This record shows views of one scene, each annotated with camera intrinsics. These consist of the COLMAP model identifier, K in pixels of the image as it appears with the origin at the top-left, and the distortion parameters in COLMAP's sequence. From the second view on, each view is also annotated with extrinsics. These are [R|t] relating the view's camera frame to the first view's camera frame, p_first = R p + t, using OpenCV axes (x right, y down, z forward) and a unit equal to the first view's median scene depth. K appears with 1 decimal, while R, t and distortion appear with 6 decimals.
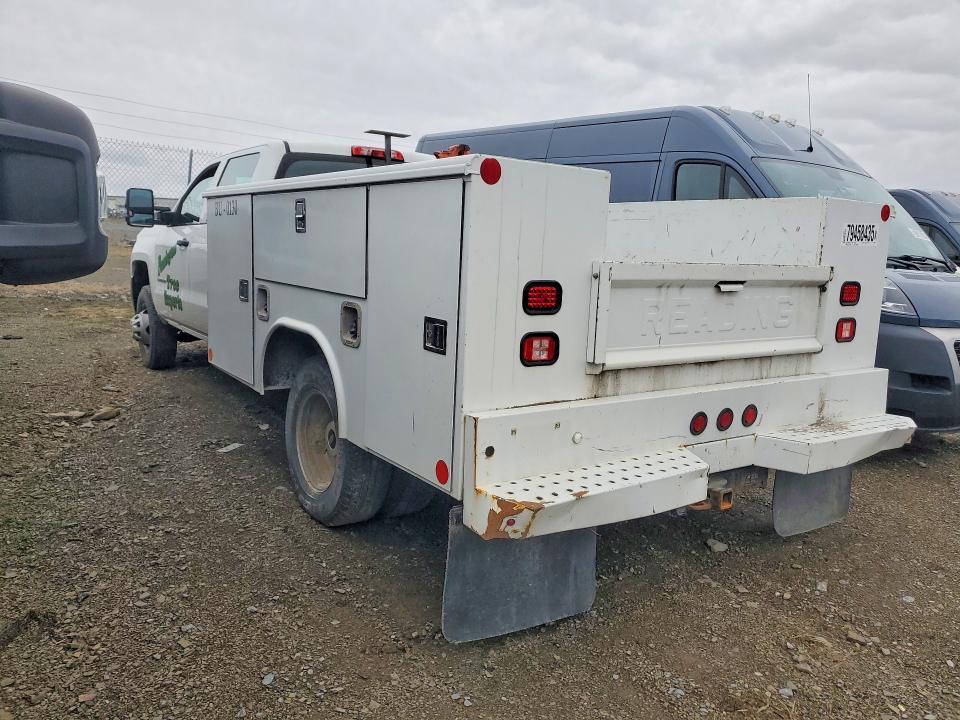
lens RADIAL K [[793.8, 0, 480.0], [0, 793.8, 360.0], [0, 0, 1]] dist [0.004293, 0.024203]
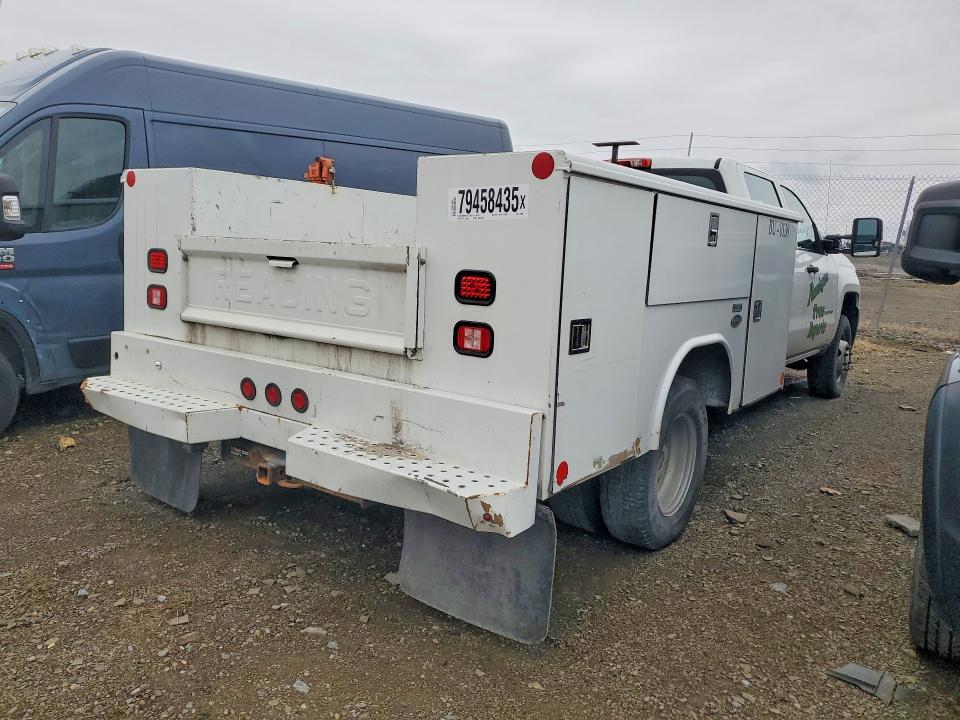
lens RADIAL K [[724.7, 0, 480.0], [0, 724.7, 360.0], [0, 0, 1]] dist [-0.002081, 0.000572]
pose [[0.337426, 0.134451, -0.931701, 1.190772], [-0.161311, 0.983366, 0.083486, -0.083212], [0.927428, 0.122123, 0.353502, 0.872498]]
